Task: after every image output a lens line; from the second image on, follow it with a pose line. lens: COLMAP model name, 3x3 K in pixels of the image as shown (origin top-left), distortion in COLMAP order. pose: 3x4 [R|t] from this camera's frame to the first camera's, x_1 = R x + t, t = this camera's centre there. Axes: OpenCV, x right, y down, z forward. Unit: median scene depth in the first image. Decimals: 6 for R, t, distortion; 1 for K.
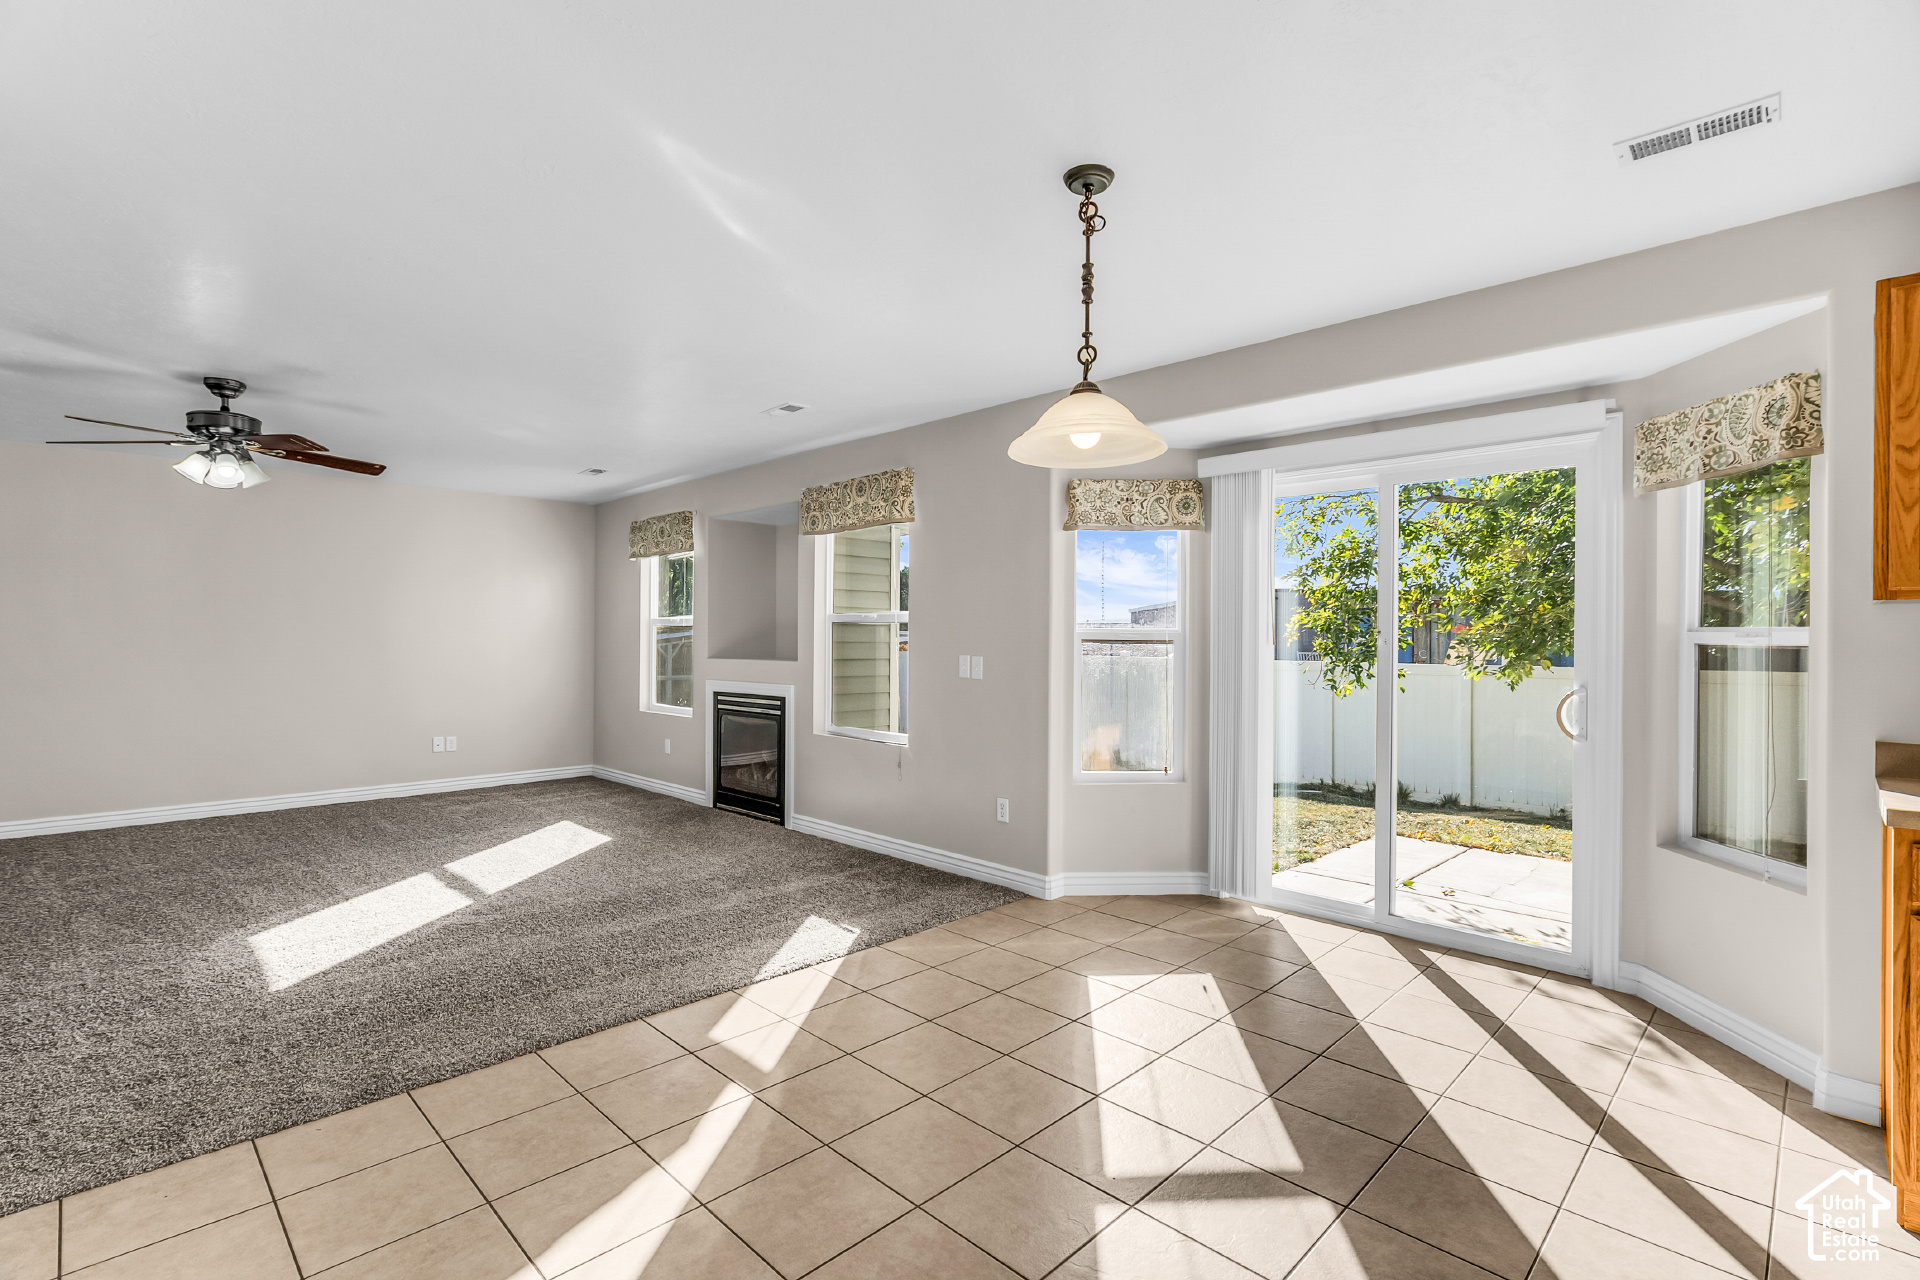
lens RADIAL K [[885.8, 0, 962.7], [0, 885.8, 640.1], [0, 0, 1]] dist [-0.005604, 0.002325]
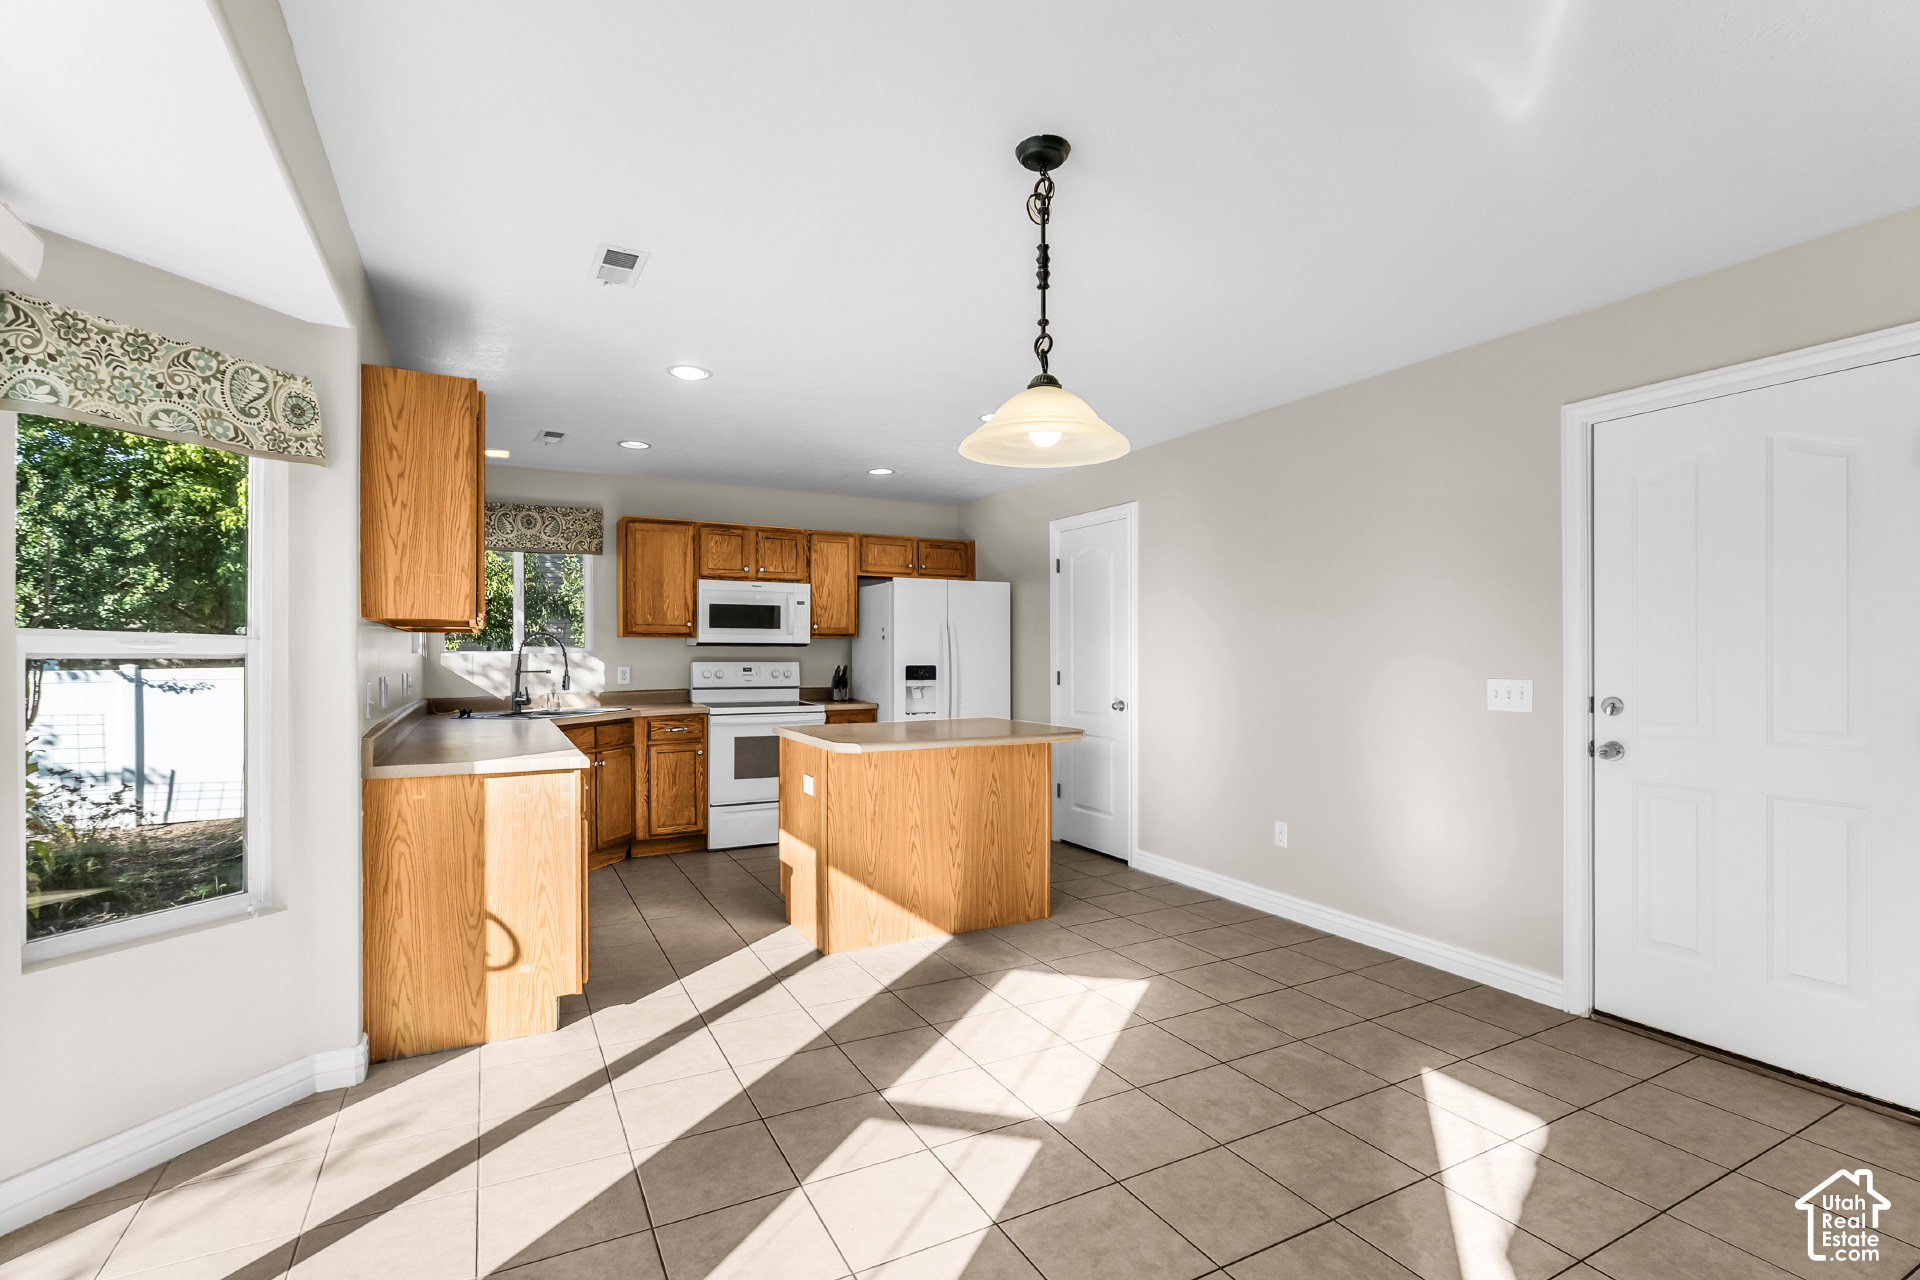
lens RADIAL K [[885.8, 0, 953.9], [0, 885.8, 654.5], [0, 0, 1]] dist [-0.005604, 0.002325]
pose [[-0.953699, -0.007482, 0.300671, -0.035751], [-0.006351, 0.999969, 0.004737, -0.002038], [-0.300697, 0.002608, -0.953716, 1.309558]]
